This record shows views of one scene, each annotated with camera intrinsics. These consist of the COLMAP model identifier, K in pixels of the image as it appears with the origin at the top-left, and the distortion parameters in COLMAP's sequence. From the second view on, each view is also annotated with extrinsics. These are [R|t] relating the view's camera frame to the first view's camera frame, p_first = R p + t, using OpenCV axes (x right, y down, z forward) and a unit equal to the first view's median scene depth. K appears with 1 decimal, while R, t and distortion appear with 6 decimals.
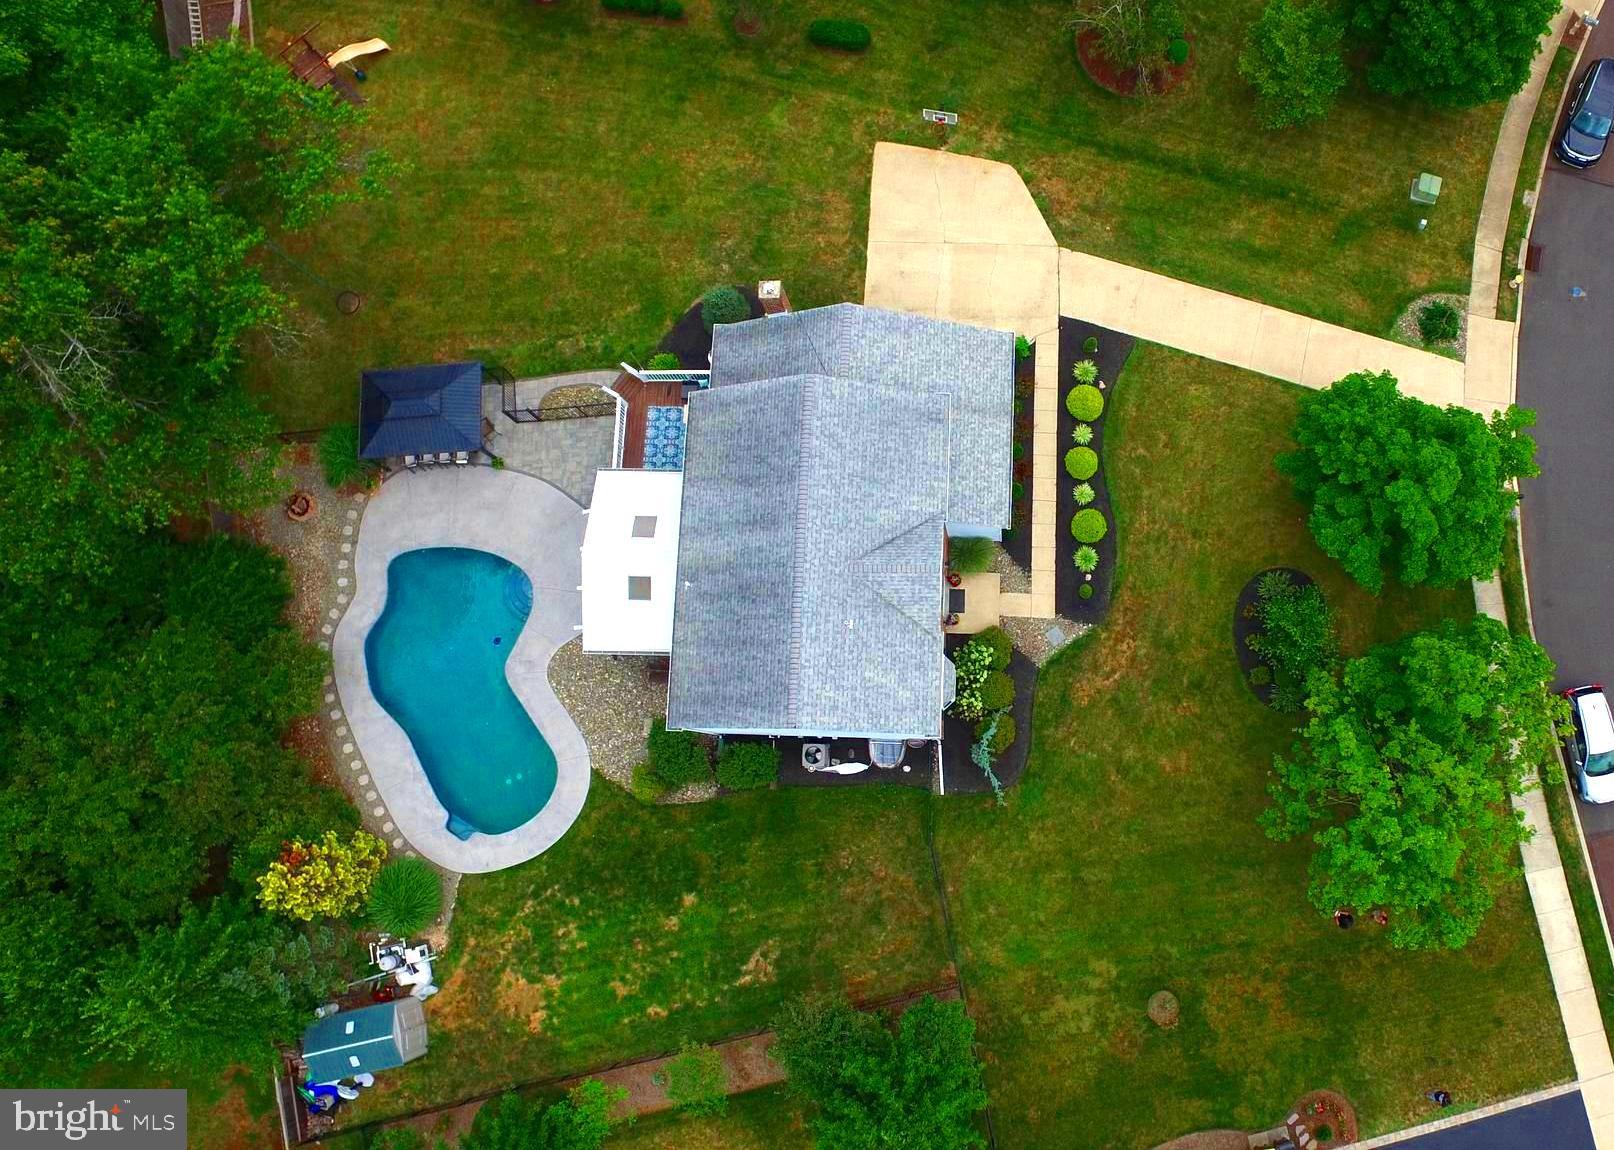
lens RADIAL K [[1167.1, 0, 1021.0], [0, 1167.1, 586.4], [0, 0, 1]] dist [-0.098544, 0.056770]
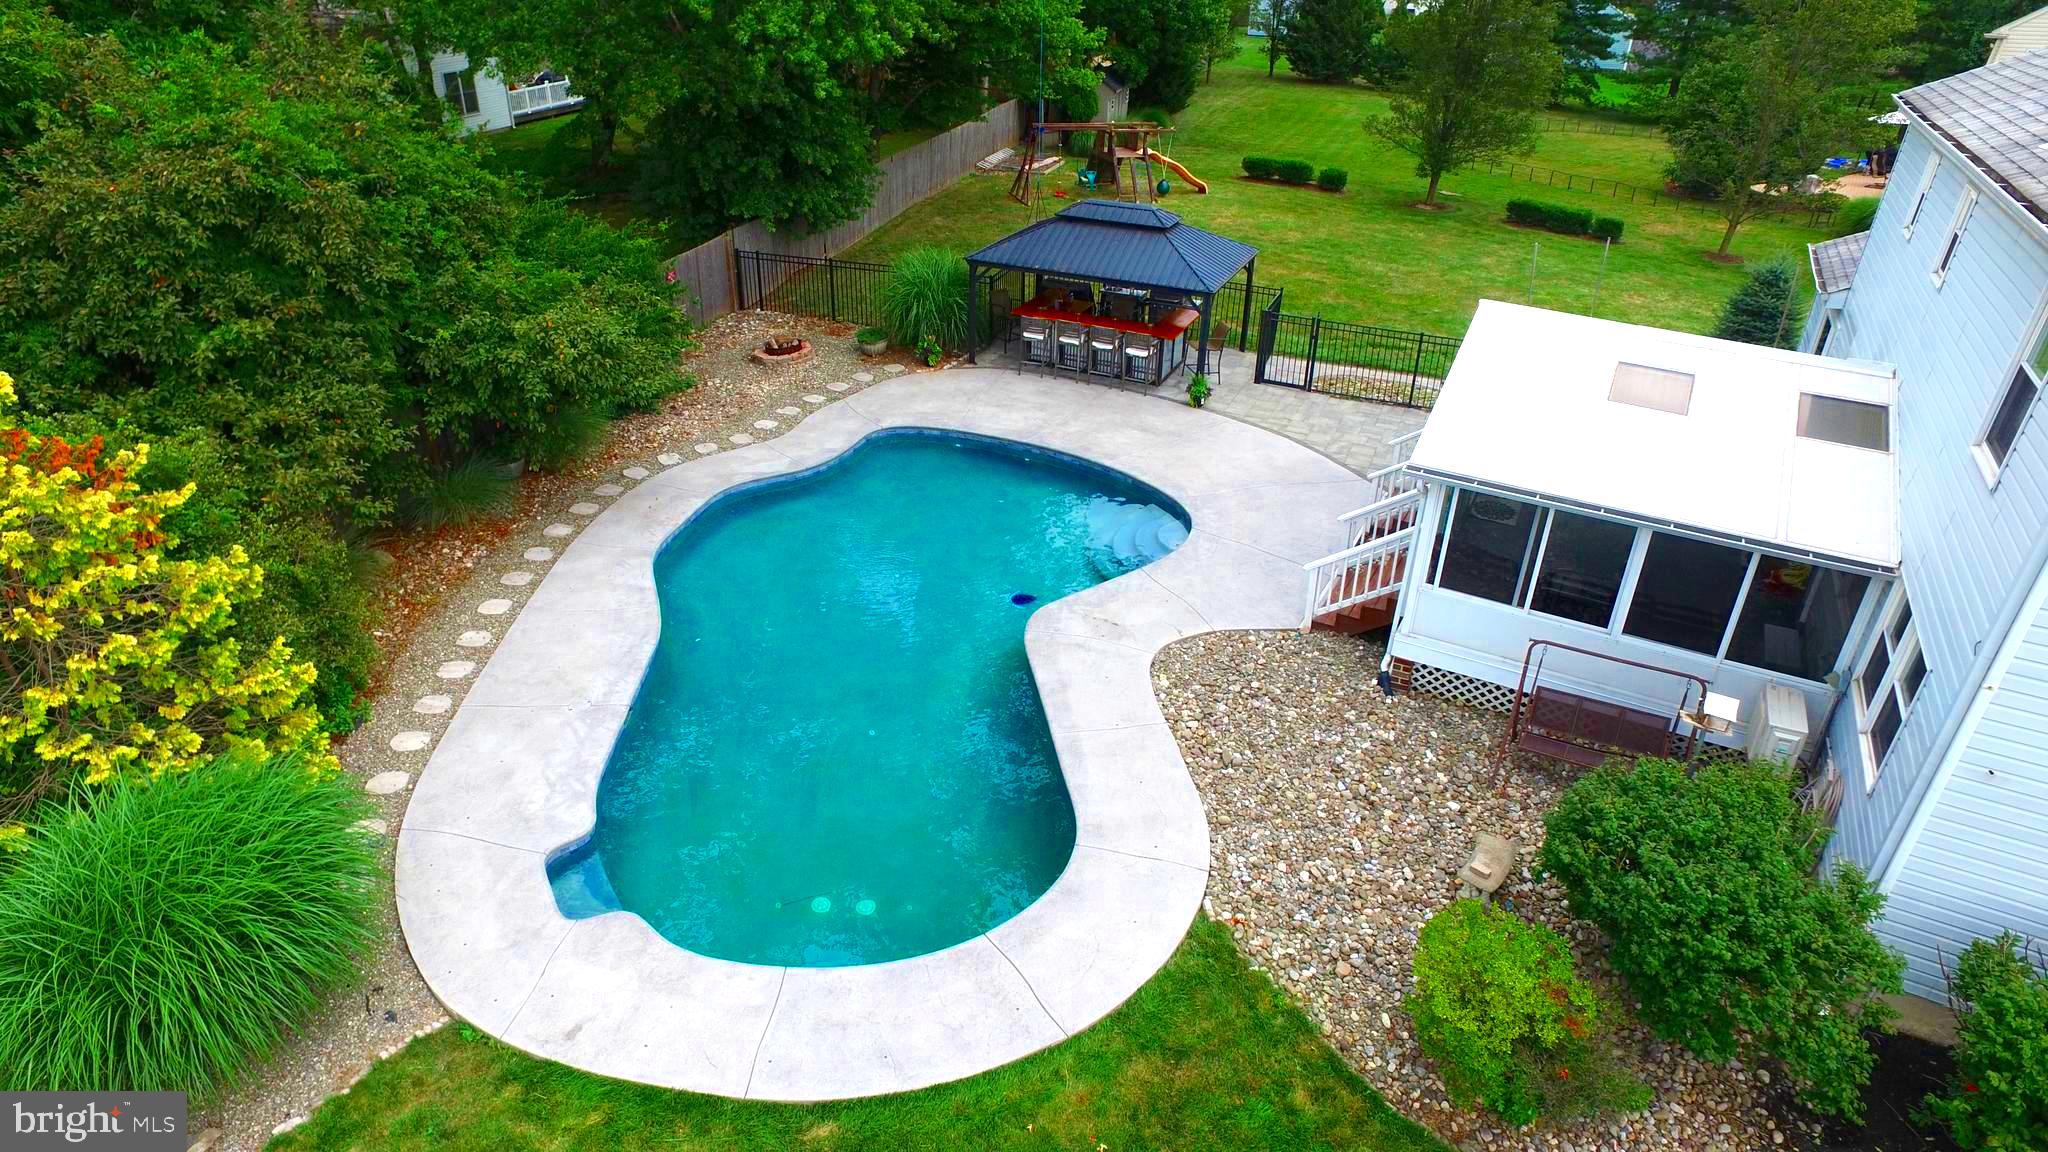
lens RADIAL K [[1194.3, 0, 1025.8], [0, 1194.3, 578.6], [0, 0, 1]] dist [-0.115185, 0.080813]
pose [[0.886849, 0.229373, -0.401108, -0.323933], [-0.456959, 0.564018, -0.687802, 0.299329], [0.068469, 0.793266, 0.605013, 0.798357]]
